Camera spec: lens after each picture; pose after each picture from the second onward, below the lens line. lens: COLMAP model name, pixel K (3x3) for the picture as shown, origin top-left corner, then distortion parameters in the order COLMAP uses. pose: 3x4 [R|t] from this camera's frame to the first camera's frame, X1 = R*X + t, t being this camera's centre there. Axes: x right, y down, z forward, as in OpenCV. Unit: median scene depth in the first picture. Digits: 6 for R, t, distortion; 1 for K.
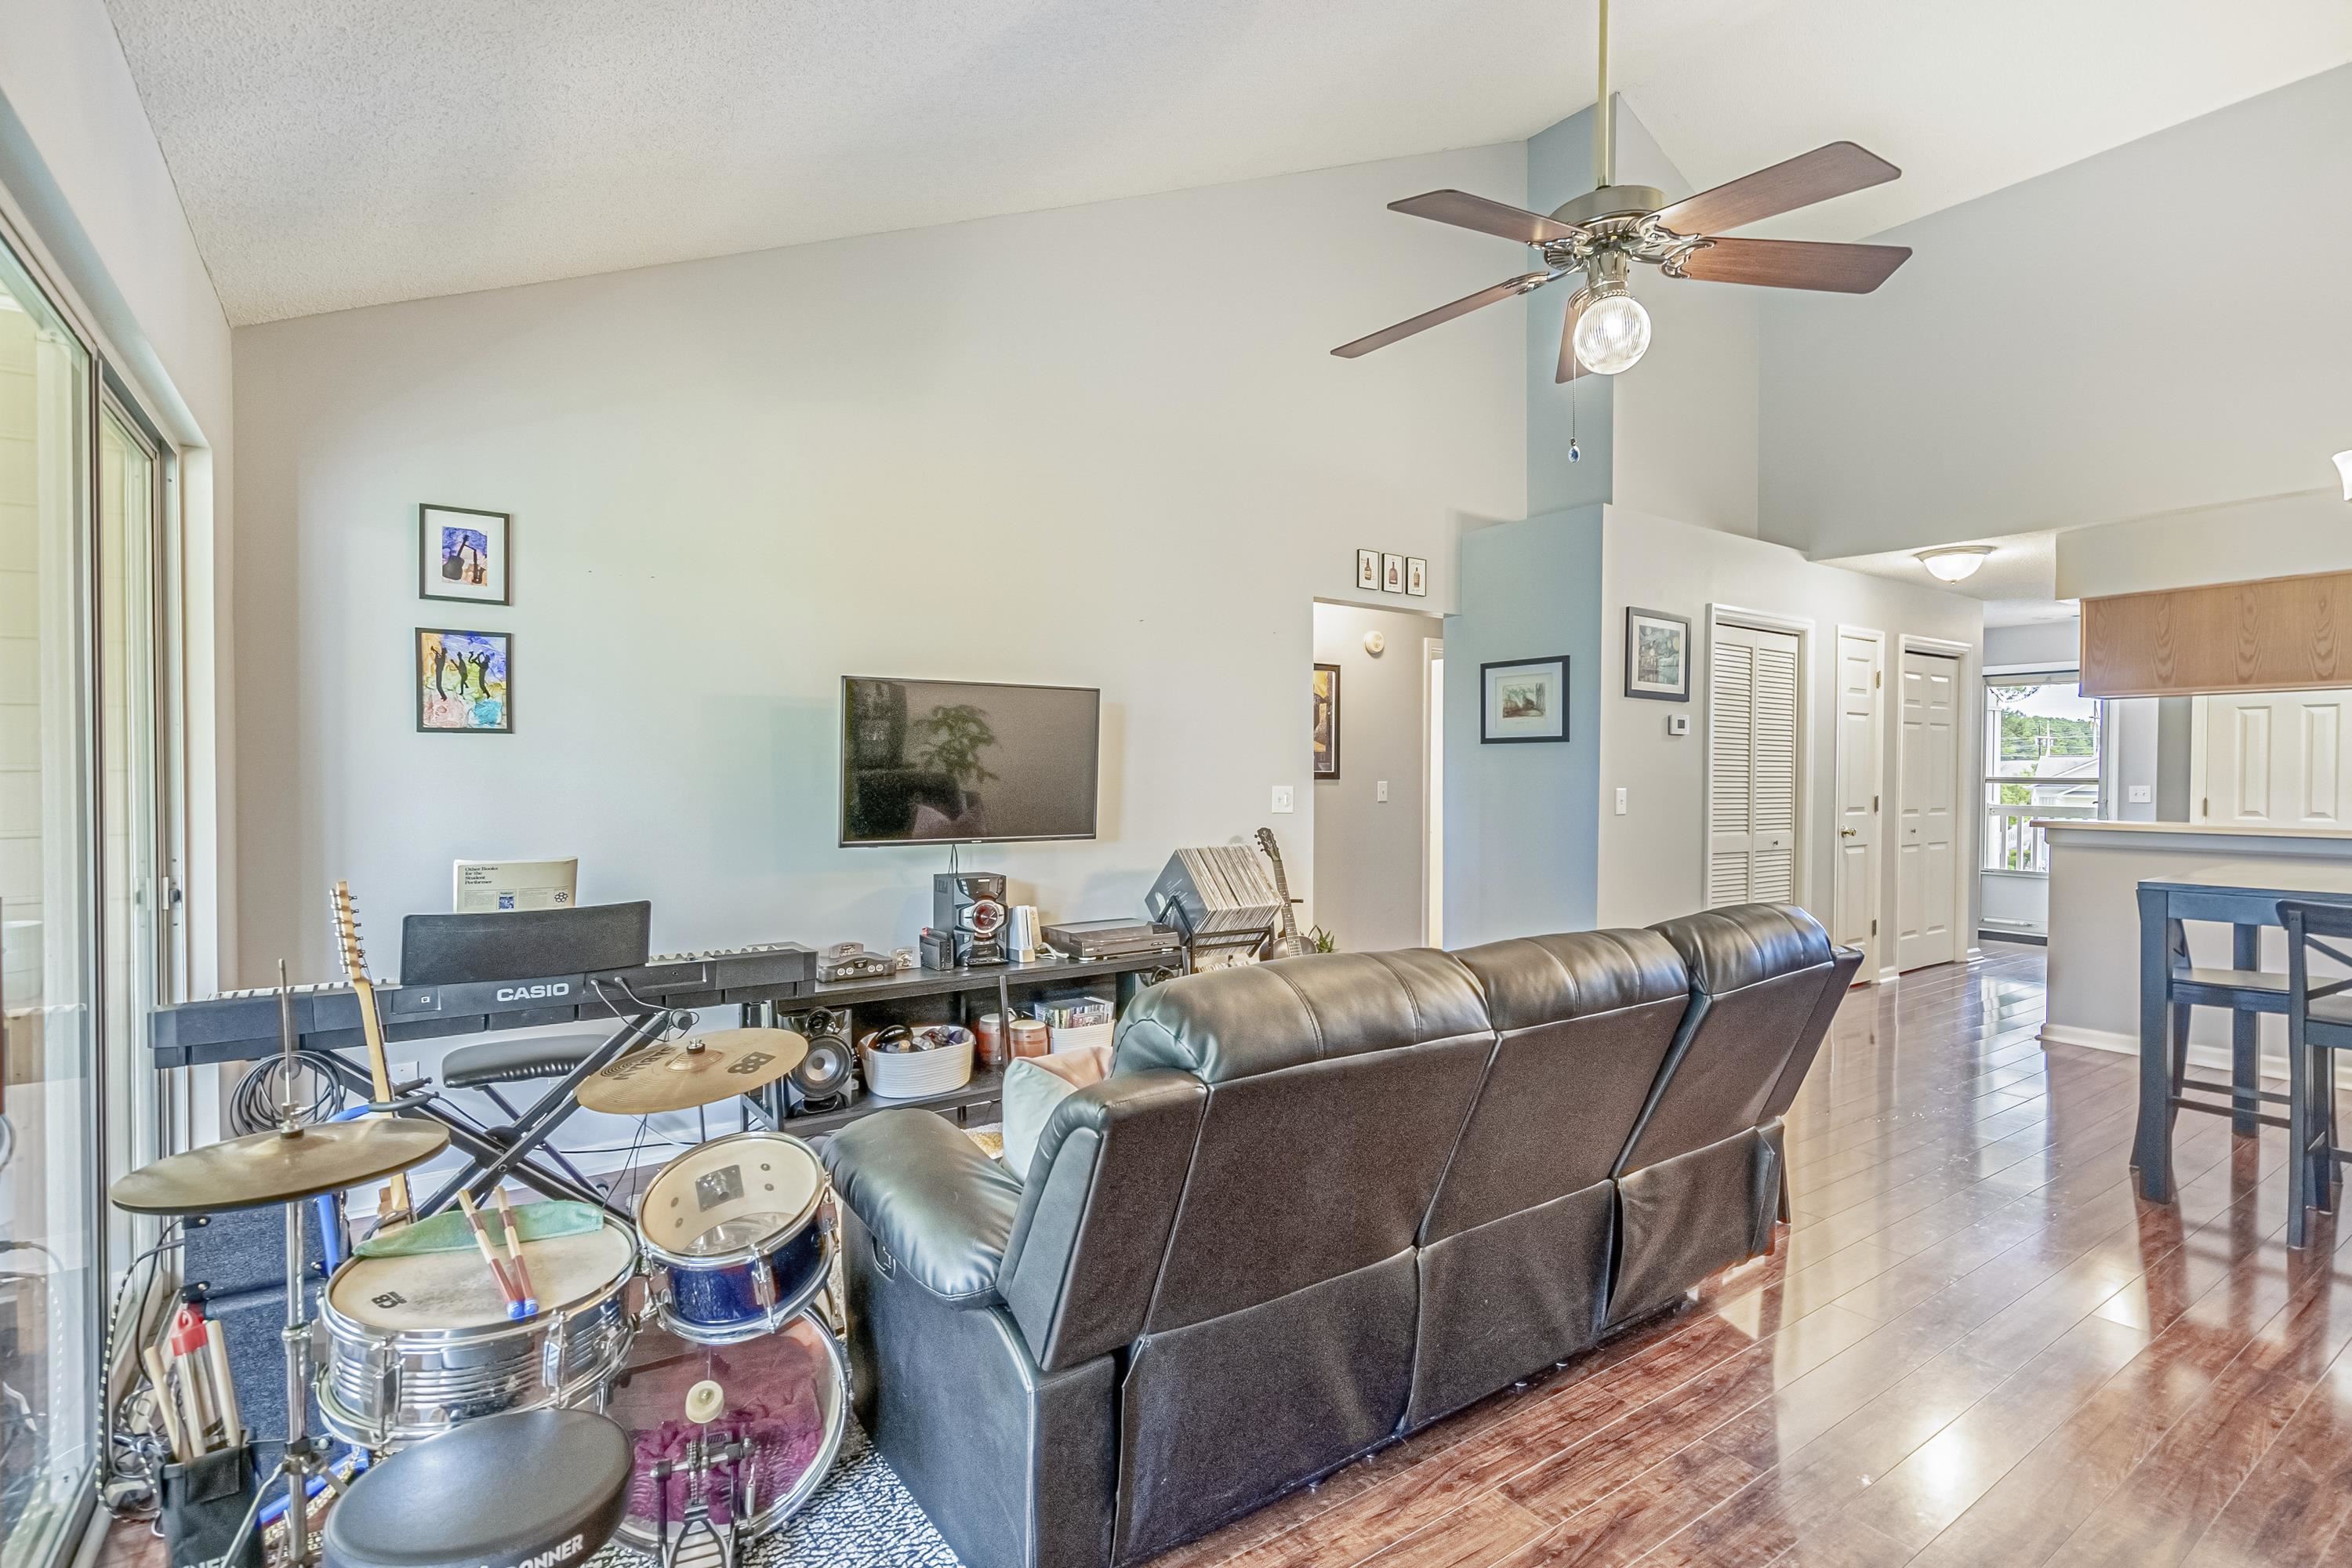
lens RADIAL K [[1119.5, 0, 1185.5], [0, 1119.5, 784.7], [0, 0, 1]] dist [0.000266, 0.001440]
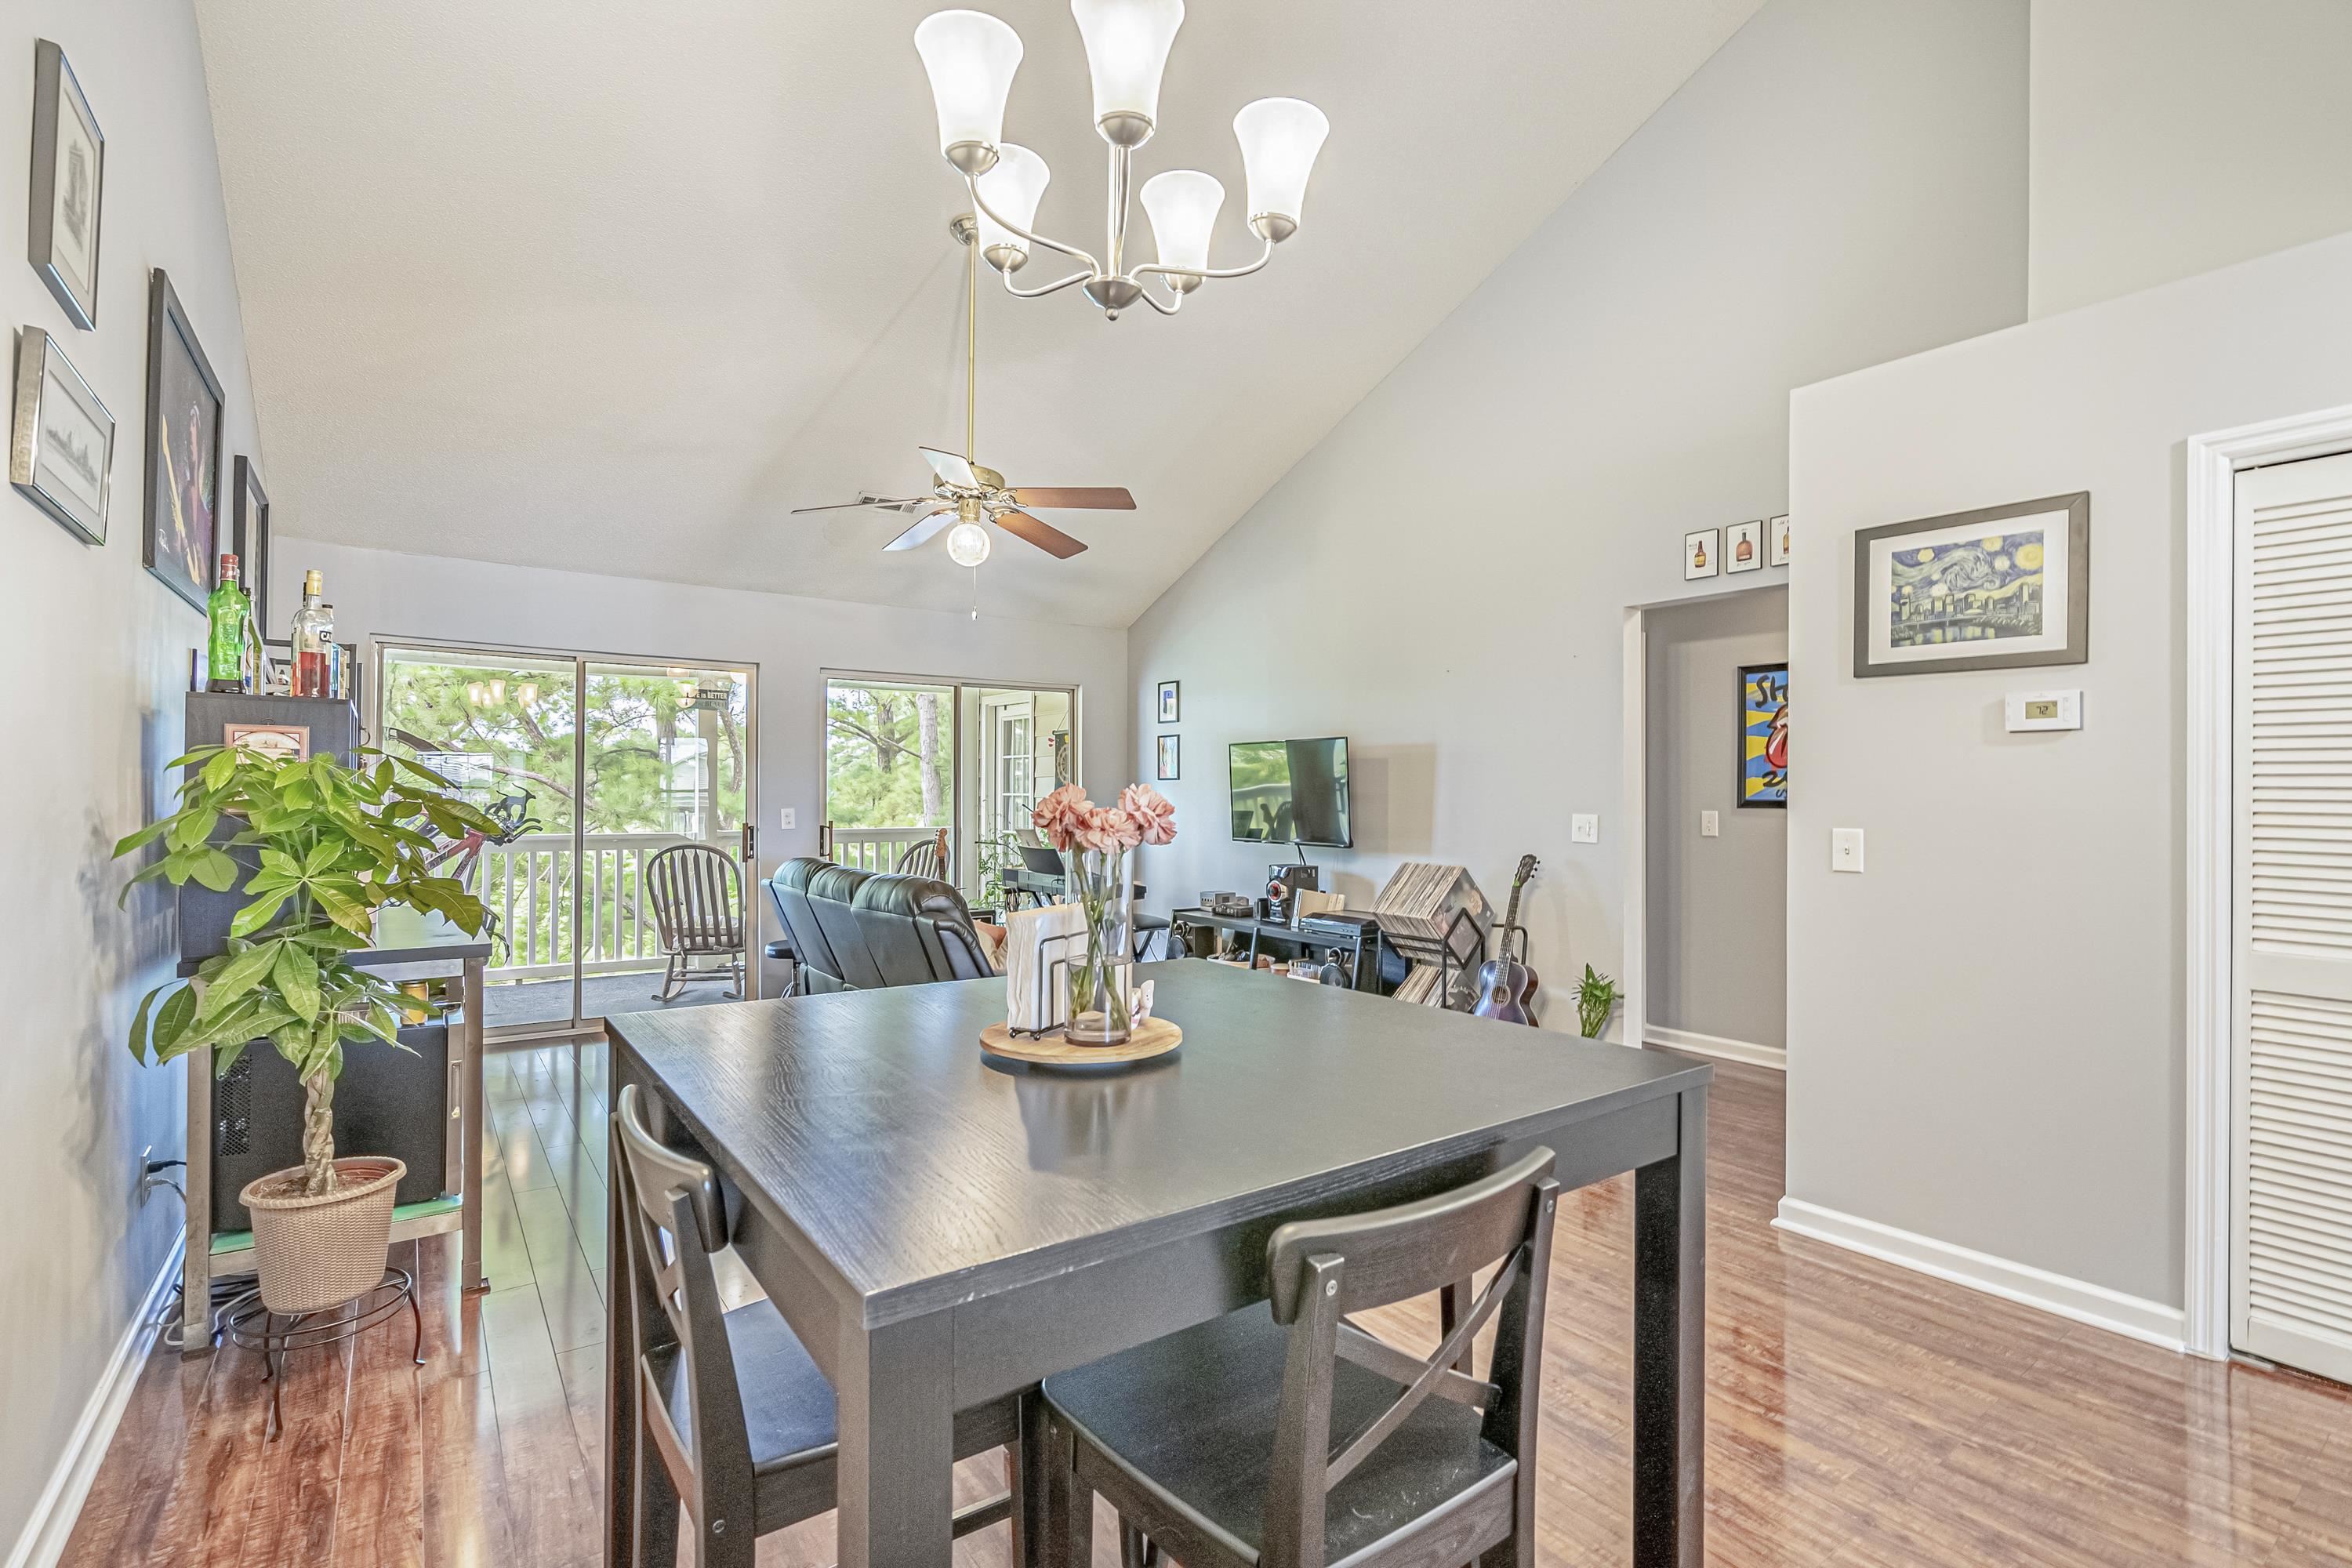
lens RADIAL K [[1119.5, 0, 1184.2], [0, 1119.5, 781.5], [0, 0, 1]] dist [0.000266, 0.001440]
pose [[0.001999, -0.012292, -0.999922, 1.617485], [-0.014261, 0.999822, -0.012319, -0.016312], [0.999896, 0.014284, 0.001823, 1.024827]]
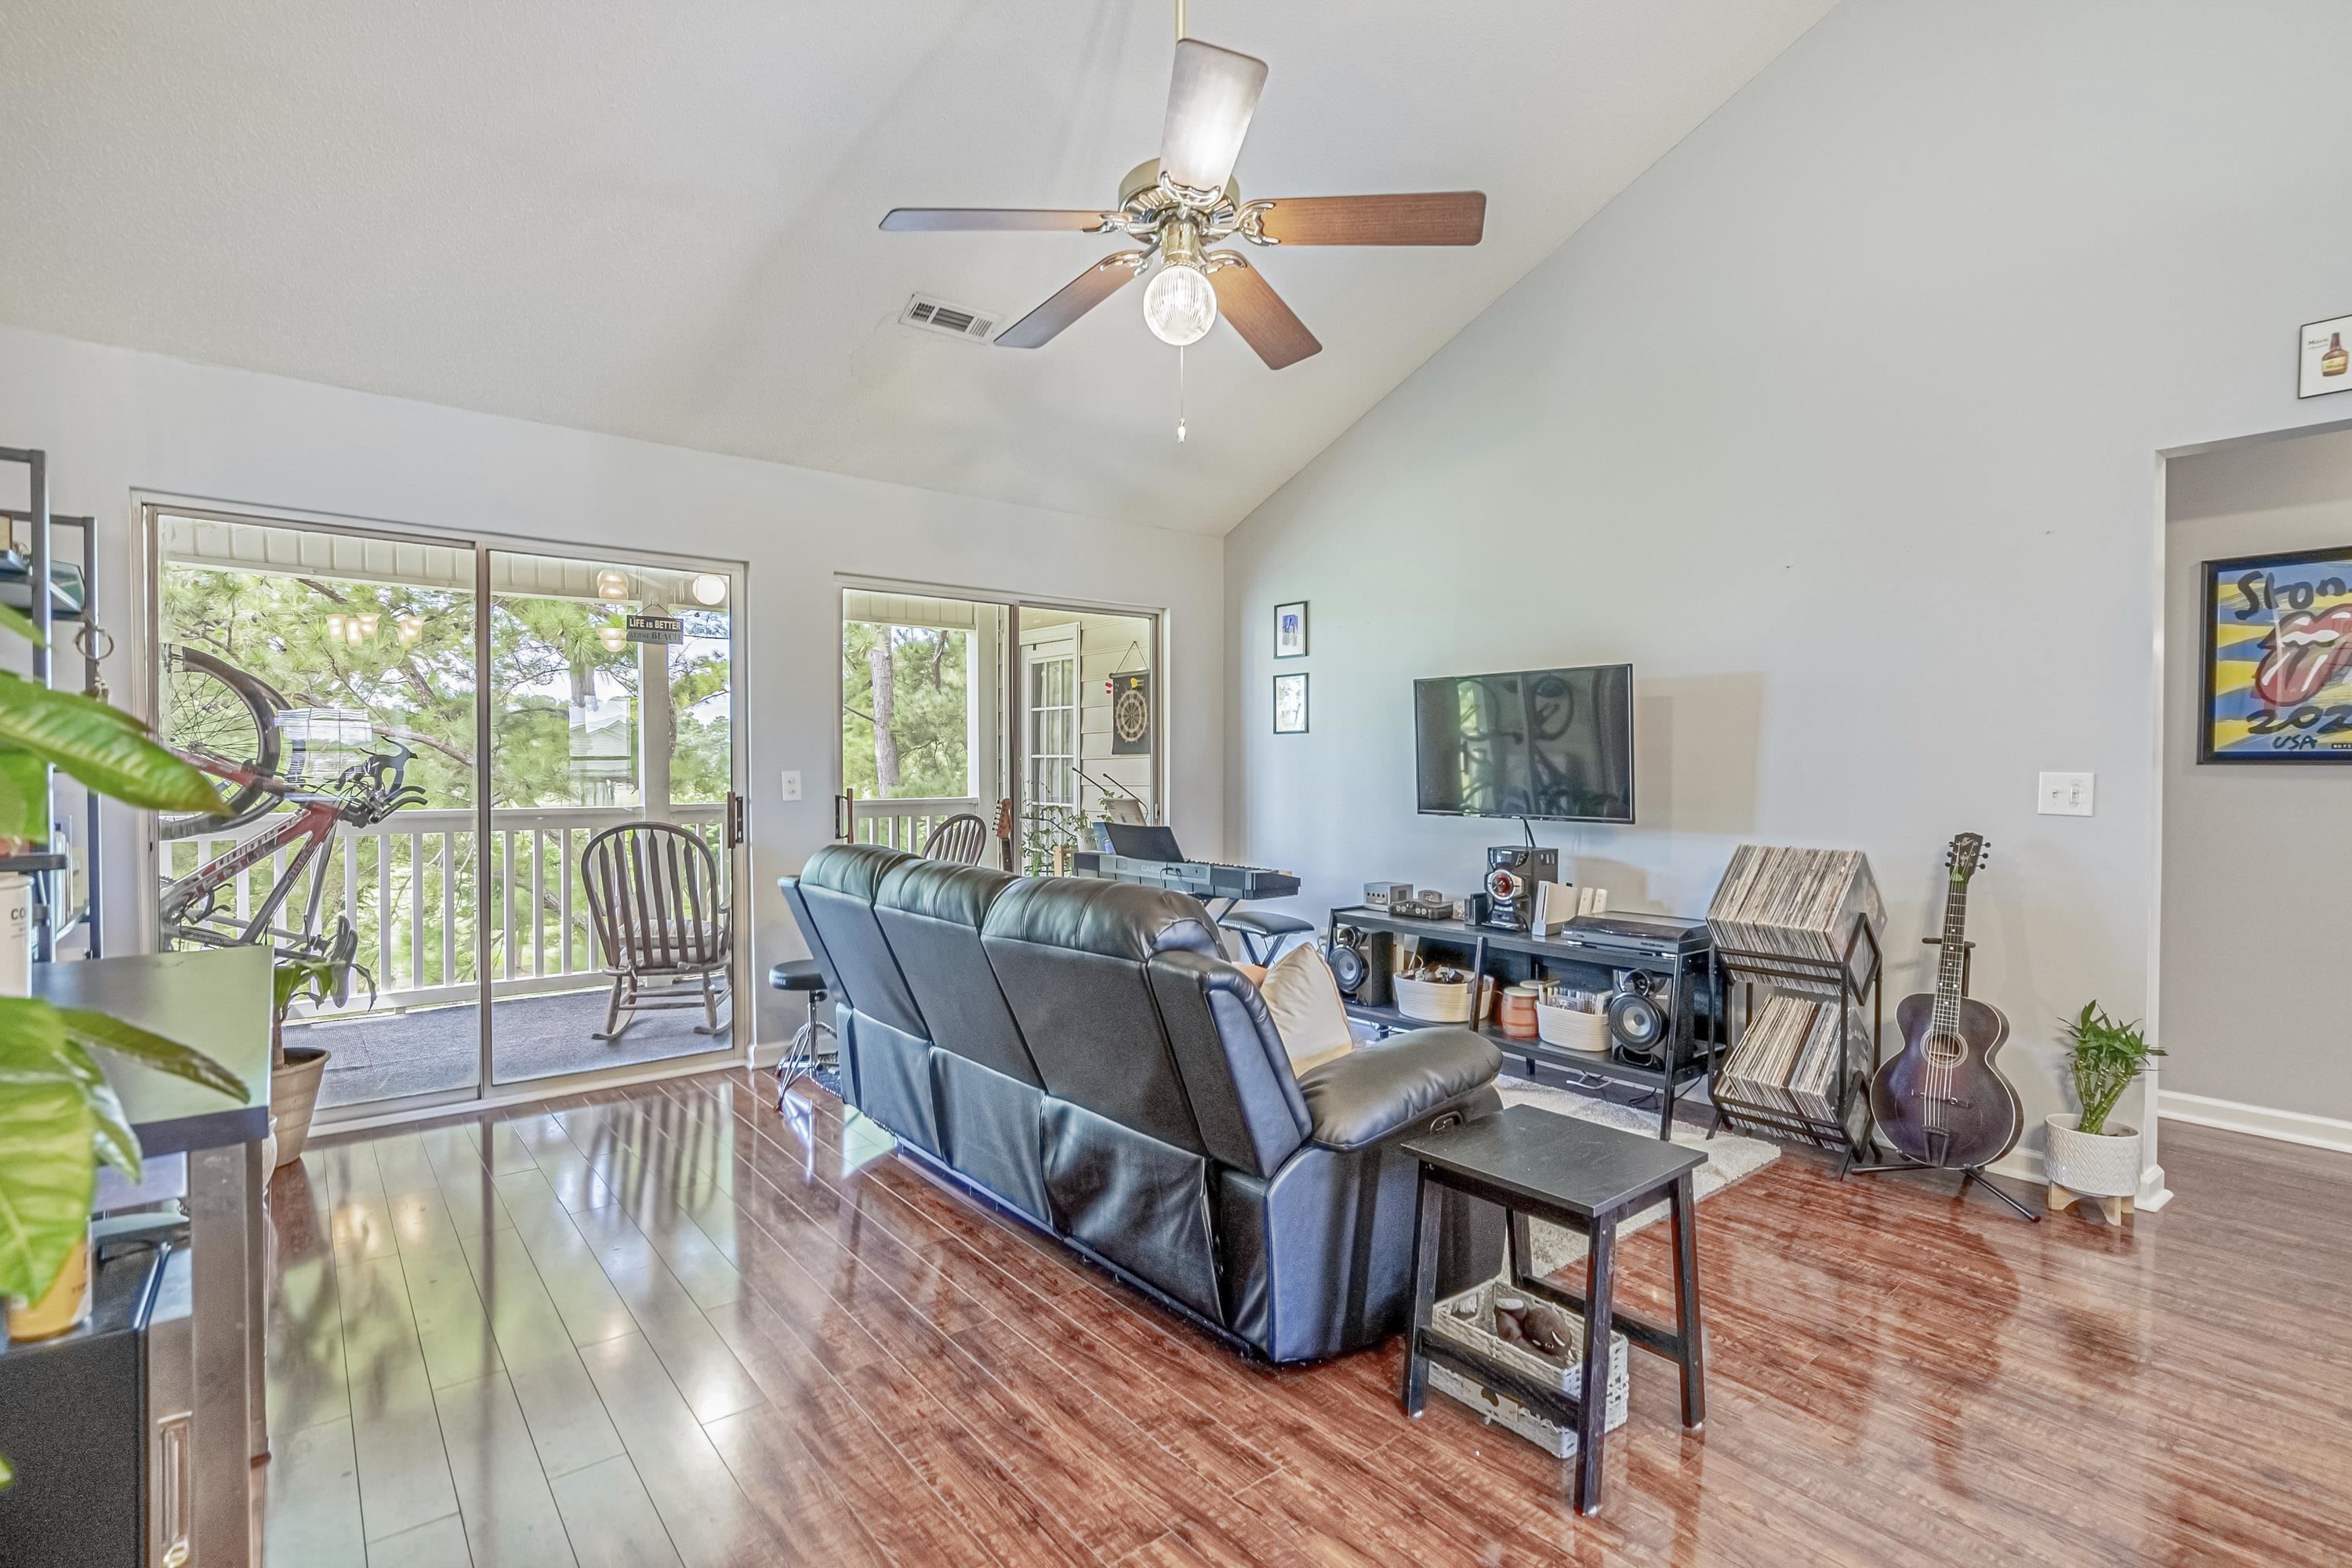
lens RADIAL K [[1119.5, 0, 1178.6], [0, 1119.5, 779.8], [0, 0, 1]] dist [0.000266, 0.001440]
pose [[0.066281, 0.011849, -0.997731, 1.051754], [-0.011785, 0.999869, 0.011092, 0.006937], [0.997731, 0.011023, 0.066412, 0.714388]]
